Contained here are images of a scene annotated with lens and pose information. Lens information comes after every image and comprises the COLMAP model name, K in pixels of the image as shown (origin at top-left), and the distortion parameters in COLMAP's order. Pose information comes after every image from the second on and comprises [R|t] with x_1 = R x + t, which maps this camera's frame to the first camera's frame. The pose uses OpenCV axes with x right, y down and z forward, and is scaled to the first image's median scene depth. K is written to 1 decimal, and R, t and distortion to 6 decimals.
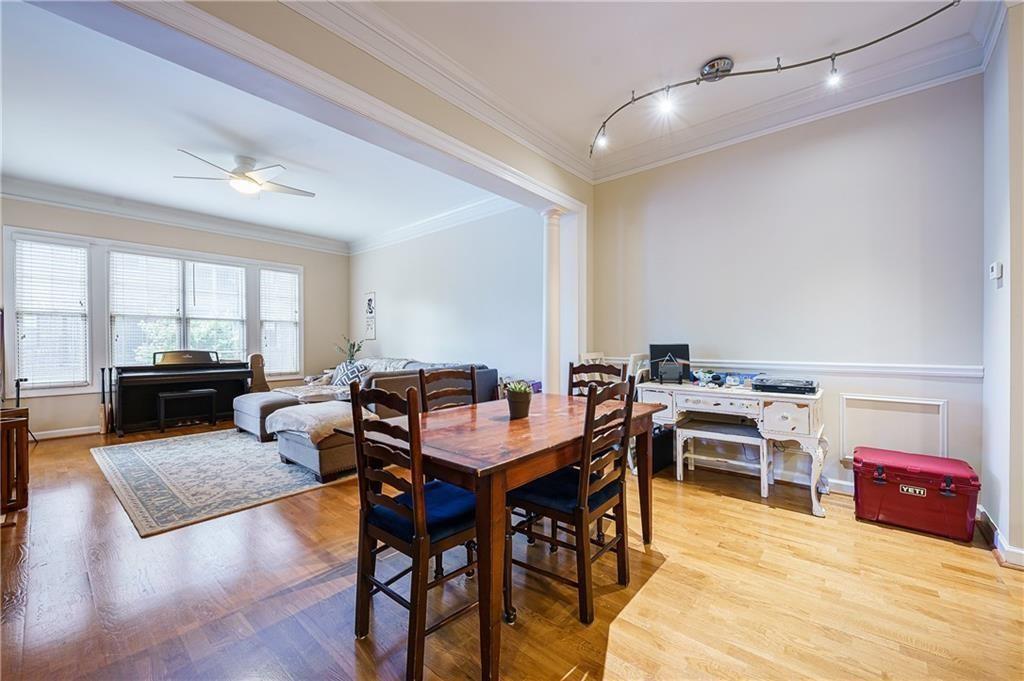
lens RADIAL K [[401.3, 0, 513.7], [0, 401.3, 343.4], [0, 0, 1]] dist [0.014903, -0.007197]
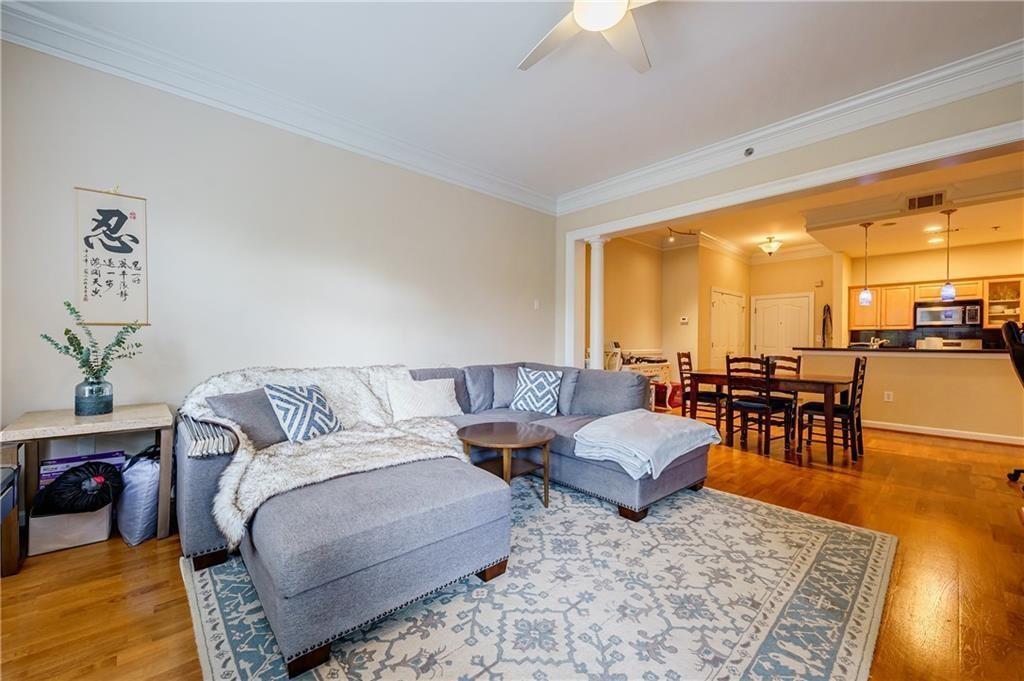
lens RADIAL K [[401.3, 0, 510.8], [0, 401.3, 344.1], [0, 0, 1]] dist [0.014903, -0.007197]
pose [[0.124511, -0.002380, 0.992215, -0.923083], [-0.006265, 0.999975, 0.003185, 0.005634], [-0.992198, -0.006613, 0.124493, 0.834337]]
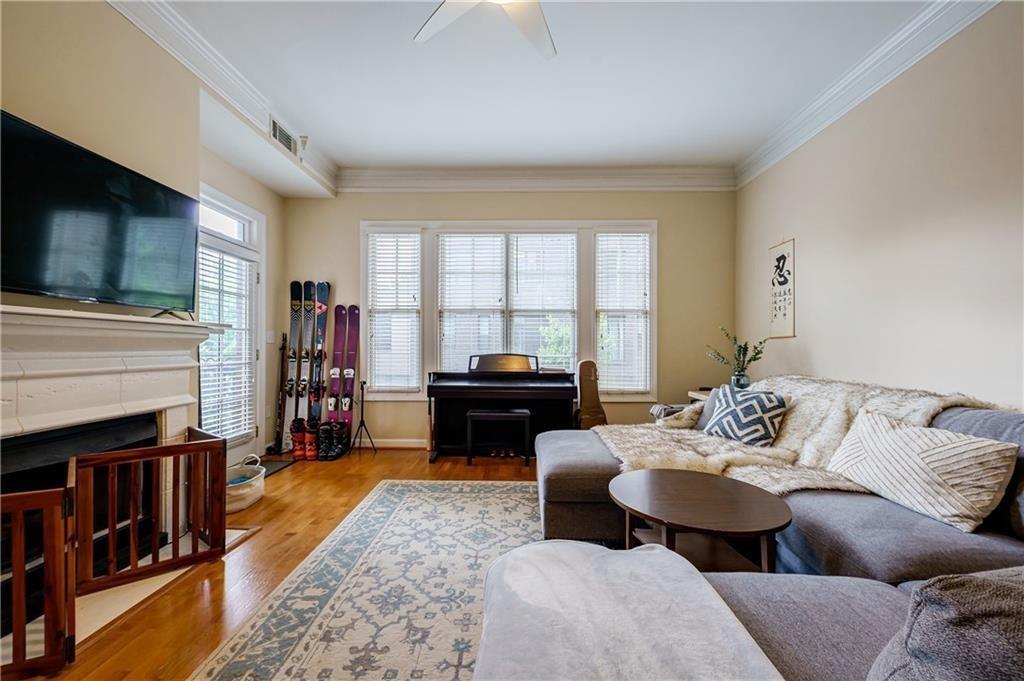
lens RADIAL K [[401.3, 0, 513.8], [0, 401.3, 340.5], [0, 0, 1]] dist [0.014903, -0.007197]
pose [[0.639630, -0.005579, -0.768663, -0.255092], [-0.008173, 0.999868, -0.014059, 0.005127], [0.768640, 0.015275, 0.639500, 0.588503]]
